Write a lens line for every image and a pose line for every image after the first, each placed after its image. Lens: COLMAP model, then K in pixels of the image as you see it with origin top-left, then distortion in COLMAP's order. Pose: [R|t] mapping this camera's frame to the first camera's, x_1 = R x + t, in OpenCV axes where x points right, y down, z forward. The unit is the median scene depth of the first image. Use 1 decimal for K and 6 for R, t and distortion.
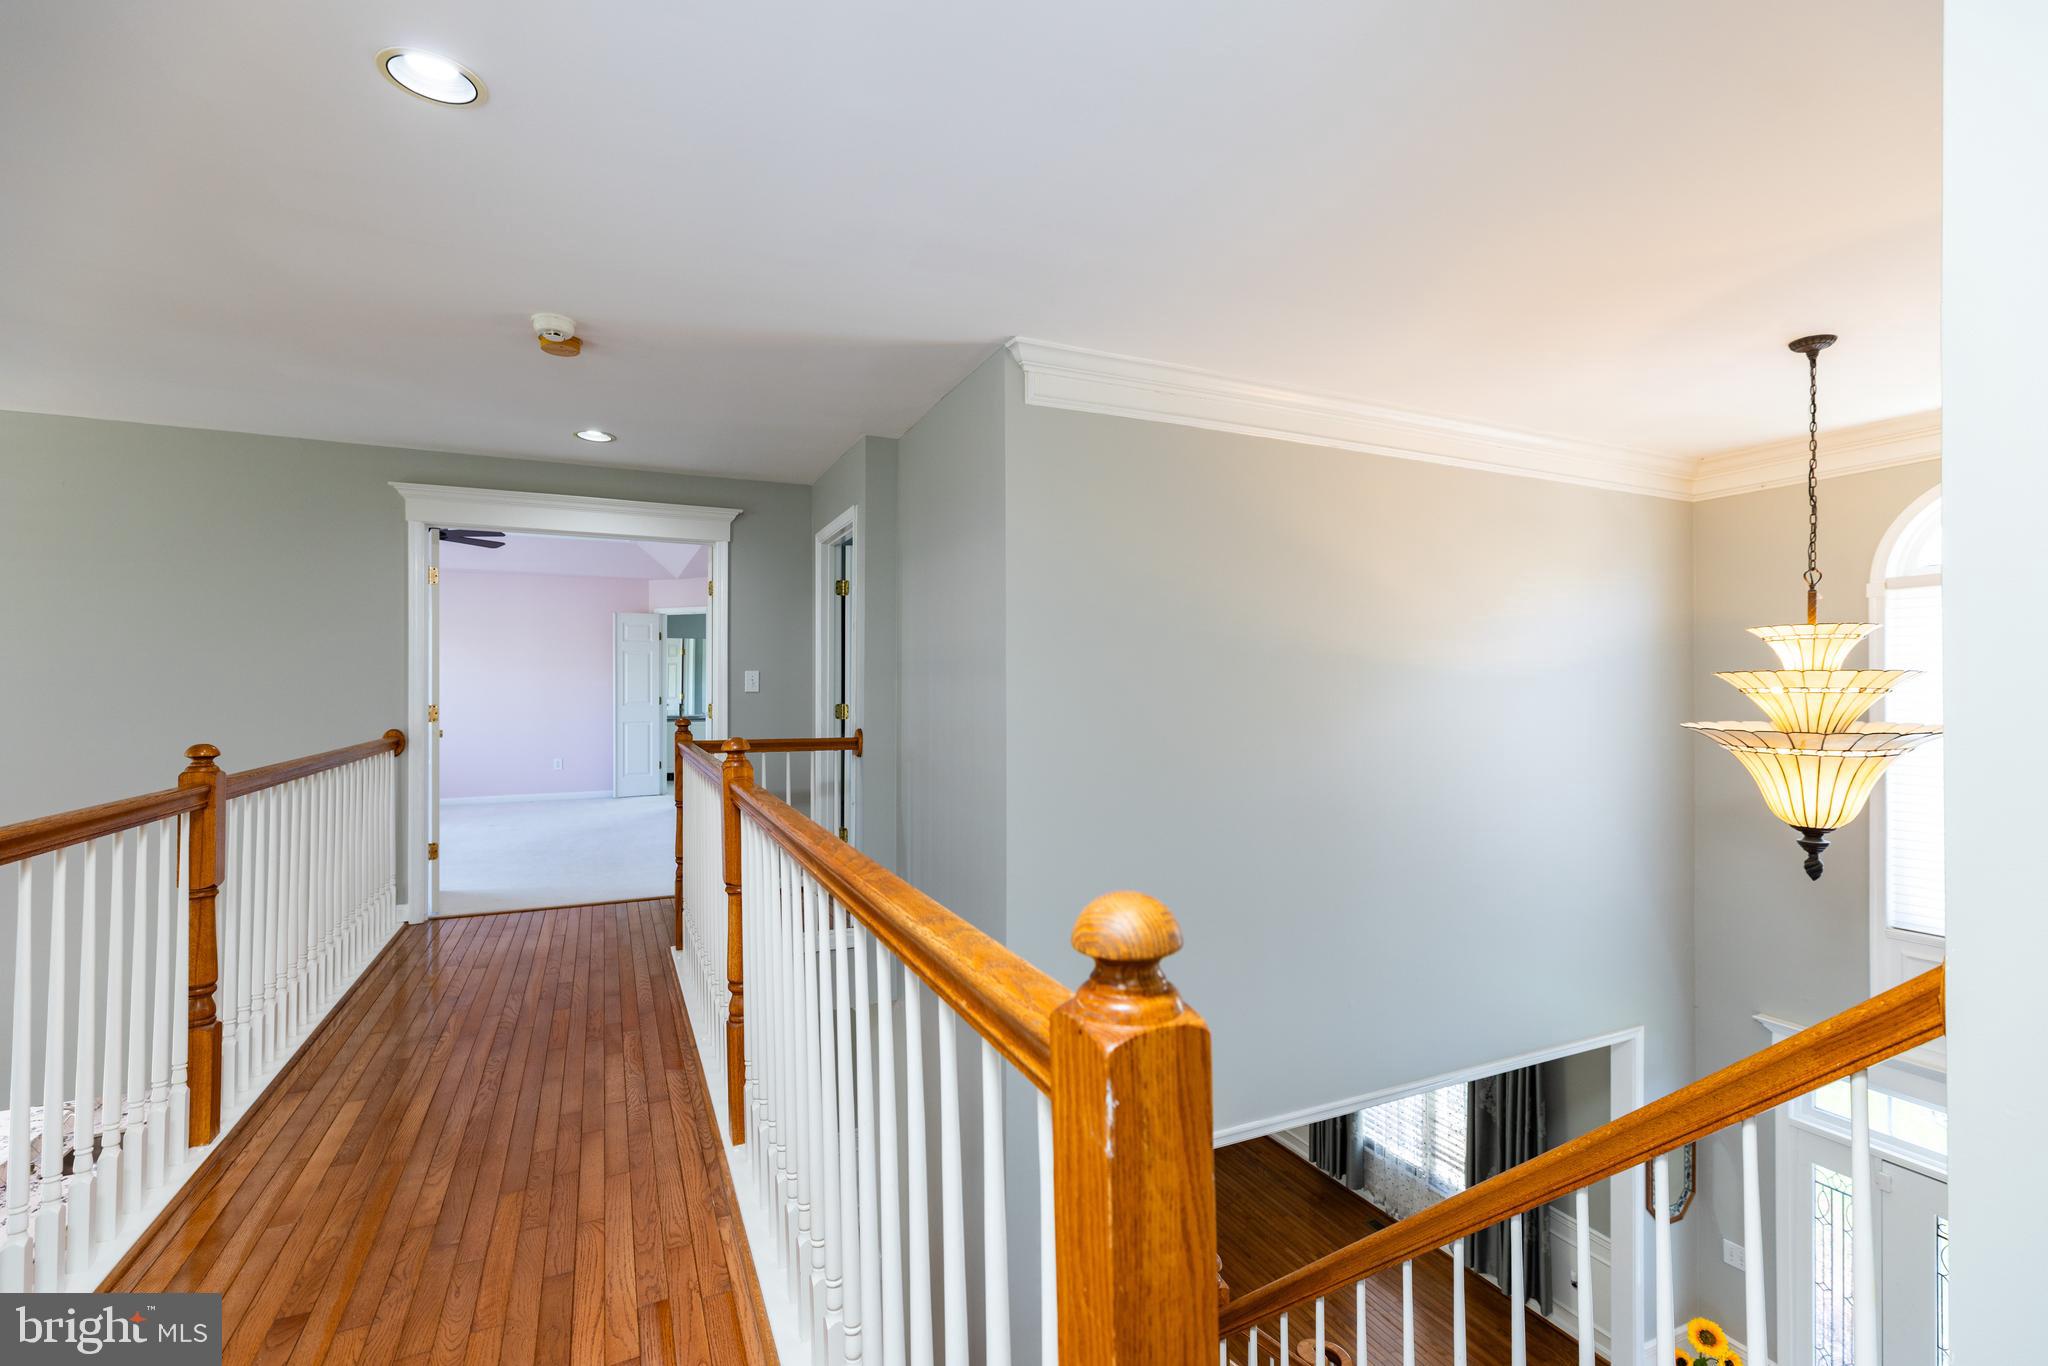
lens RADIAL K [[914.5, 0, 1026.9], [0, 914.5, 680.4], [0, 0, 1]] dist [0.004701, 0.001941]
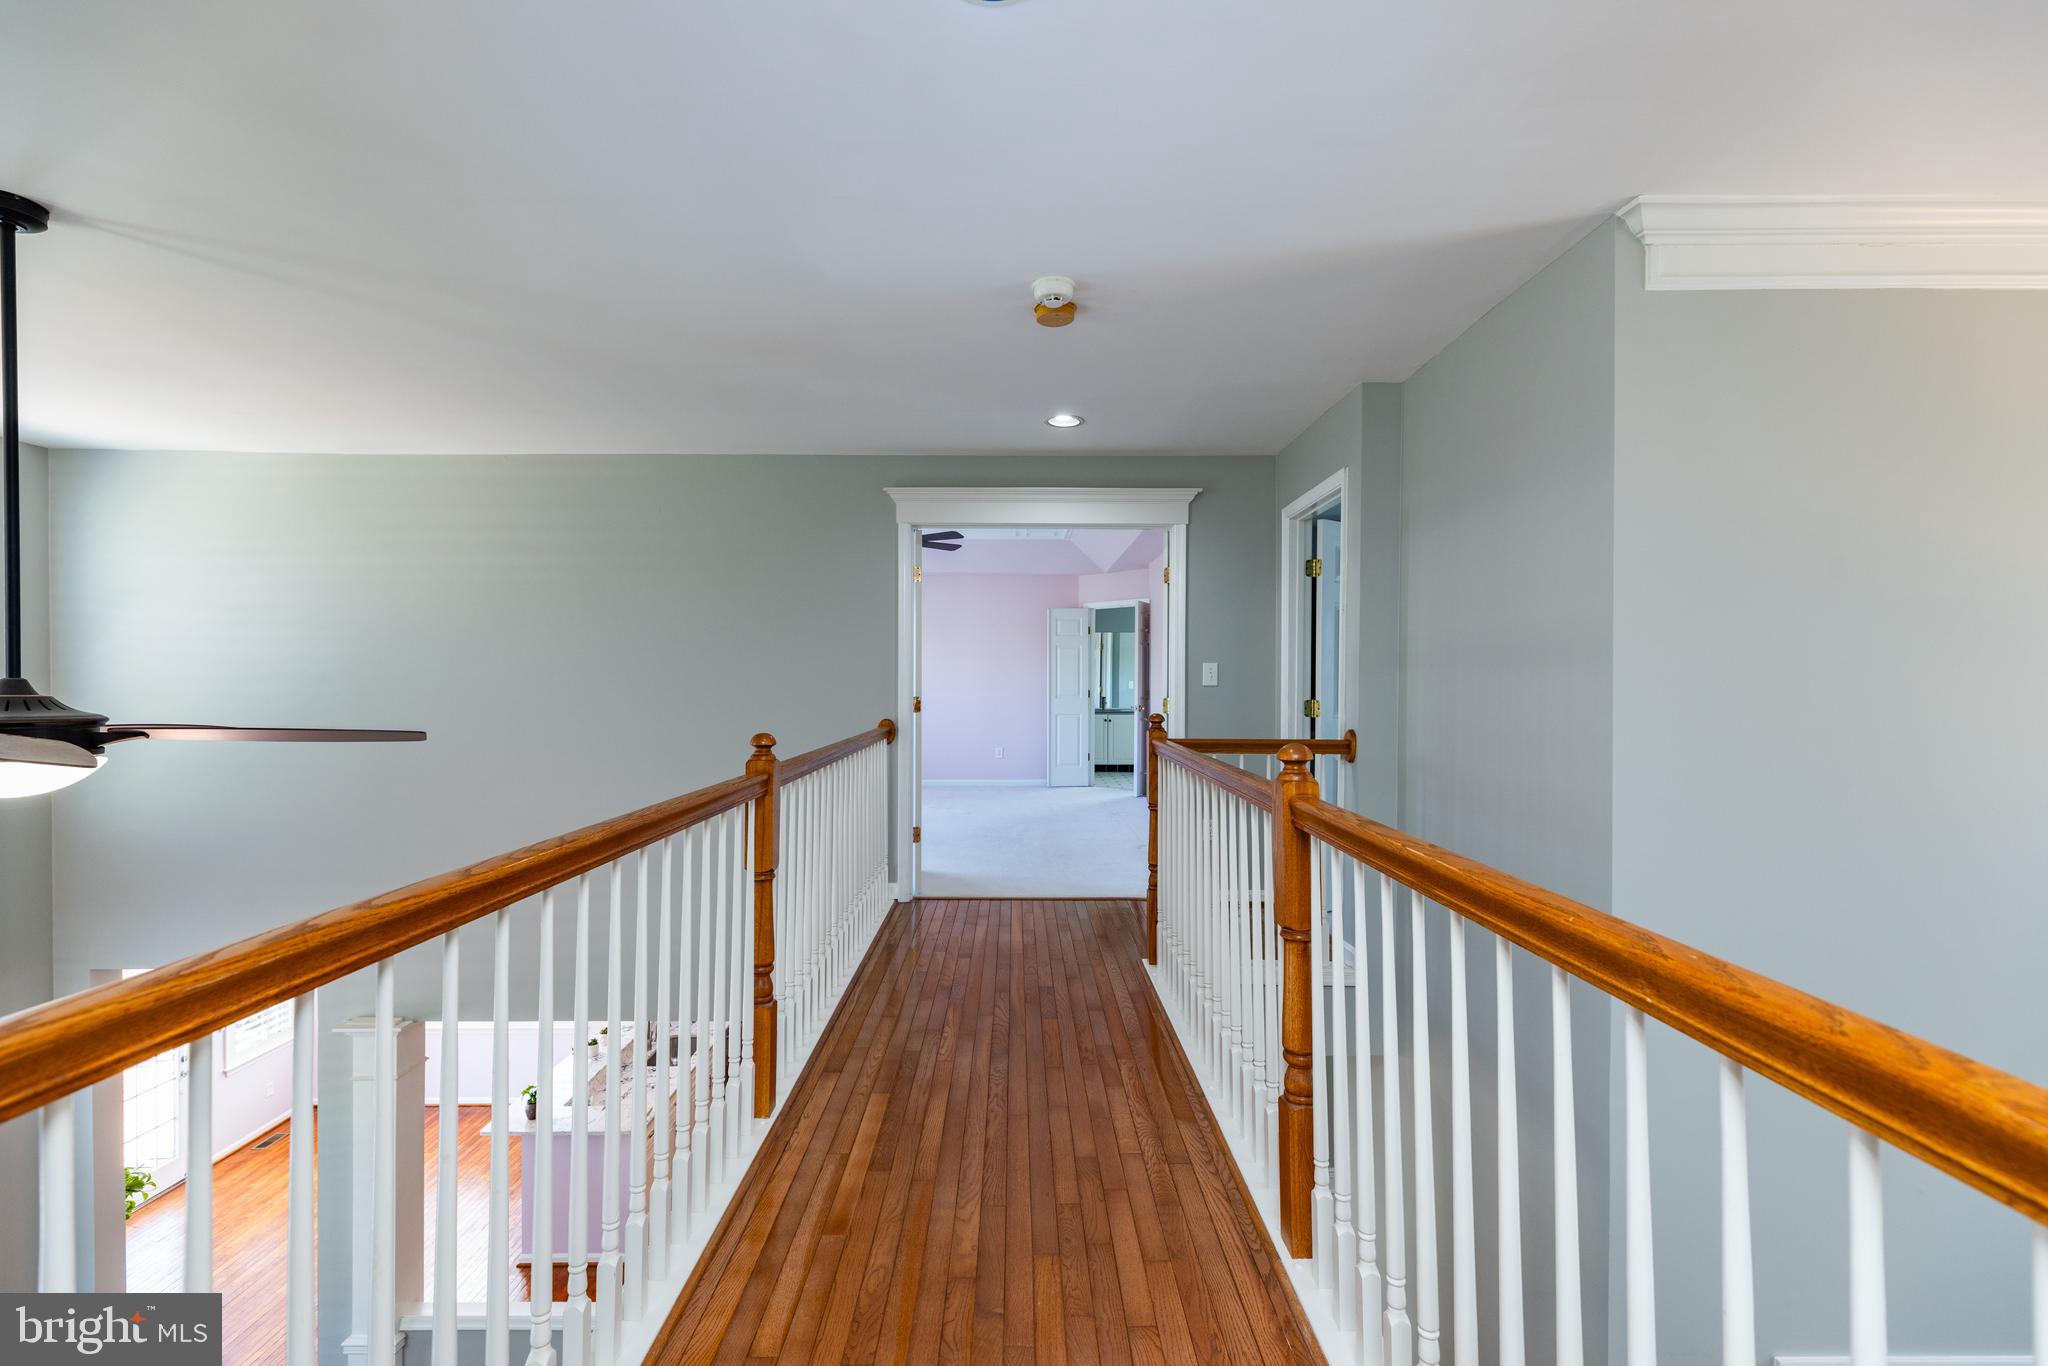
lens RADIAL K [[914.5, 0, 1021.7], [0, 914.5, 673.9], [0, 0, 1]] dist [0.004701, 0.001941]
pose [[0.910753, -0.000460, -0.412951, -0.153182], [0.000268, 1.000000, -0.000522, 0.001981], [0.412951, 0.000365, 0.910753, 0.134044]]
